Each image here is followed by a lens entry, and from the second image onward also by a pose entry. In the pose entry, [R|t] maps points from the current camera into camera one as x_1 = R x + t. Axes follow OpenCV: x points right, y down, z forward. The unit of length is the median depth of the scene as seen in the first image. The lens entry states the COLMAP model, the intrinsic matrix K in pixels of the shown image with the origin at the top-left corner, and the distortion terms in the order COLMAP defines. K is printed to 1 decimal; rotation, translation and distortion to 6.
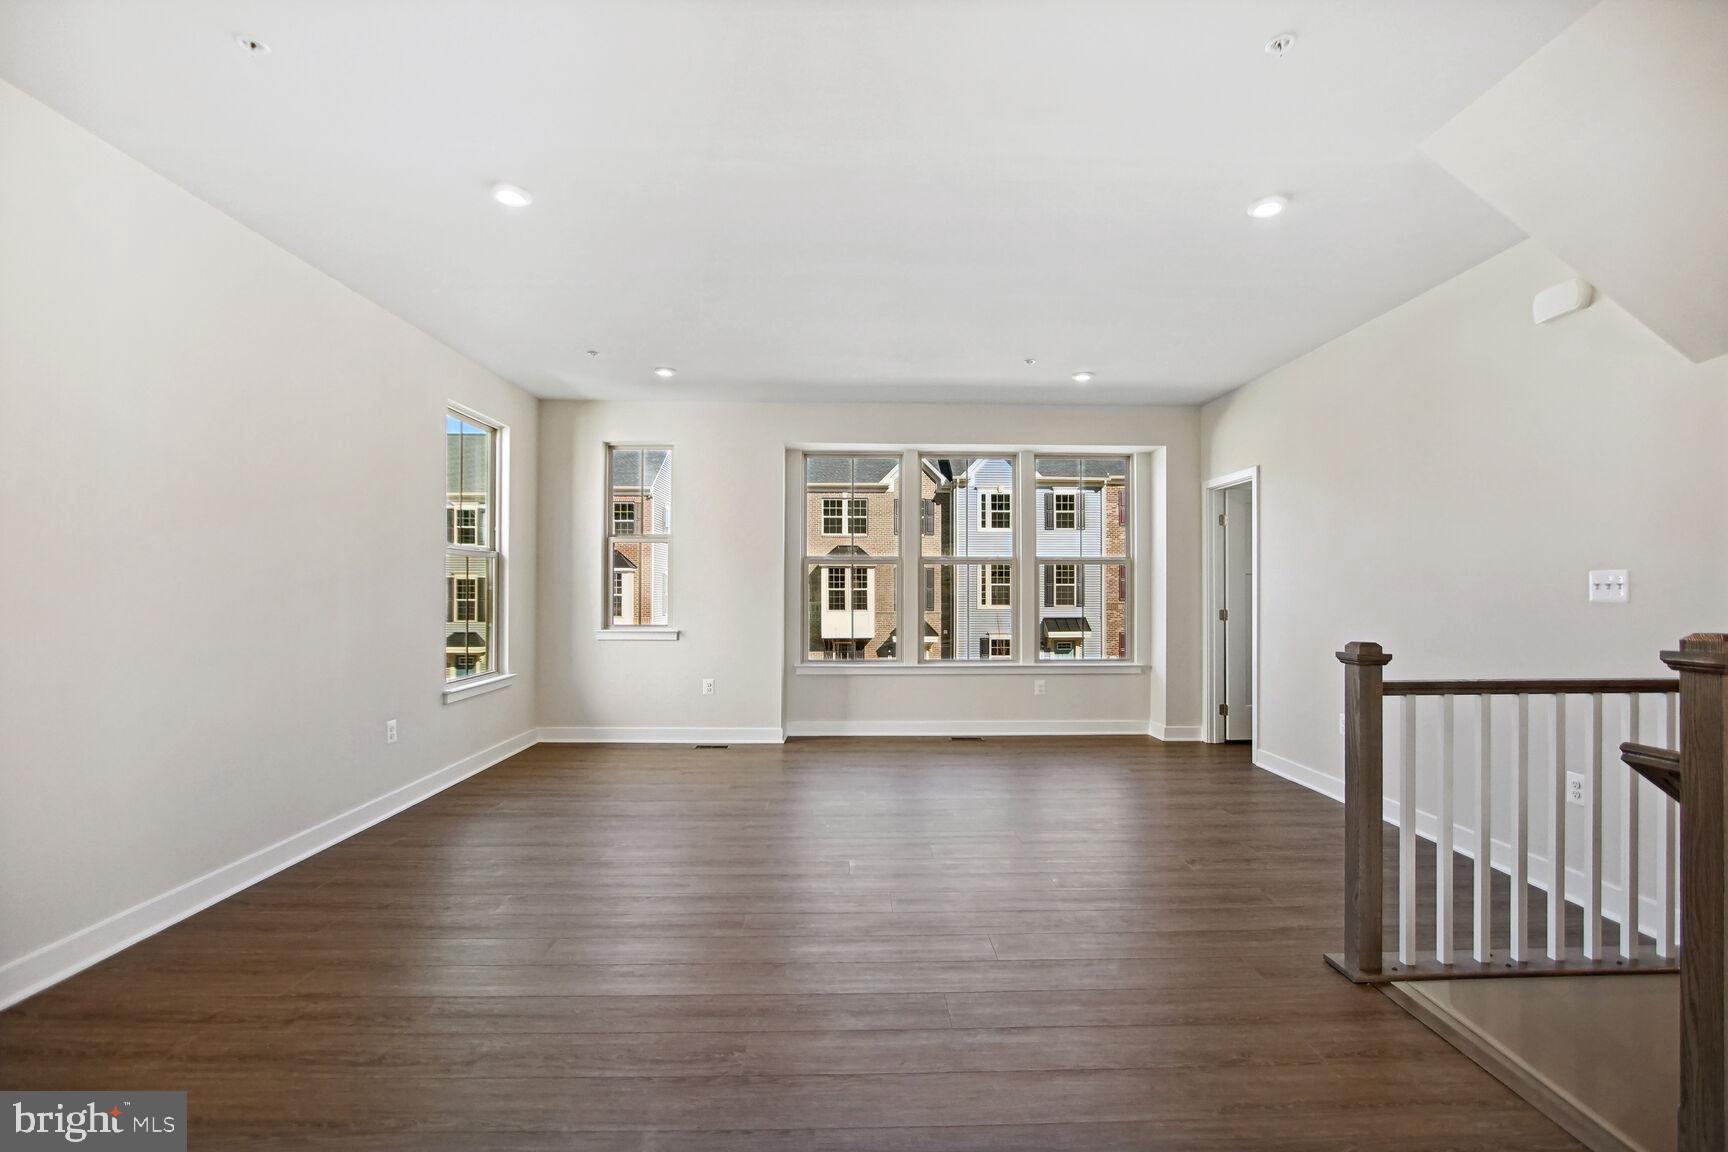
lens RADIAL K [[764.4, 0, 864.8], [0, 764.4, 583.4], [0, 0, 1]] dist [-0.041290, 0.000356]
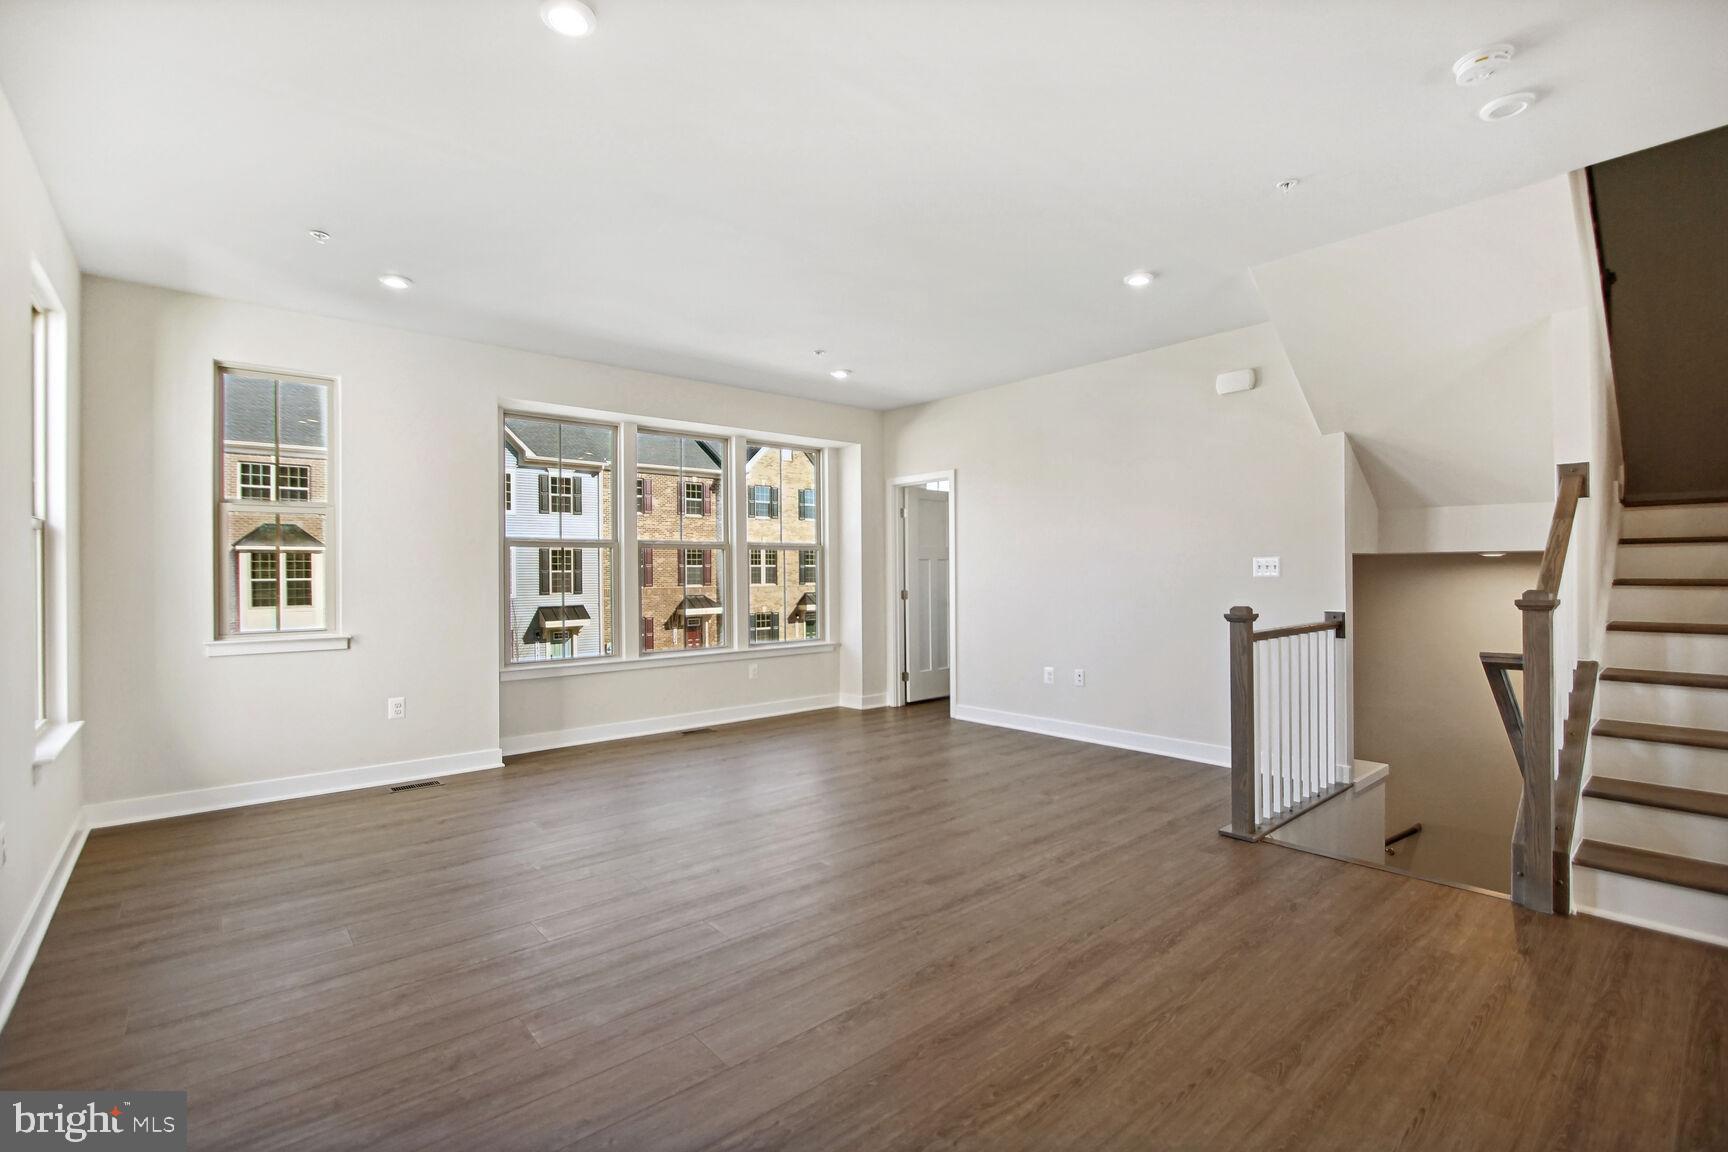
lens RADIAL K [[768.6, 0, 864.0], [0, 768.6, 576.0], [0, 0, 1]] dist [-0.032200, 0.000686]
pose [[0.773087, -0.010965, 0.634205, -0.314360], [0.006046, 0.999933, 0.009918, 0.000642], [-0.634271, -0.003833, 0.773101, 0.125303]]
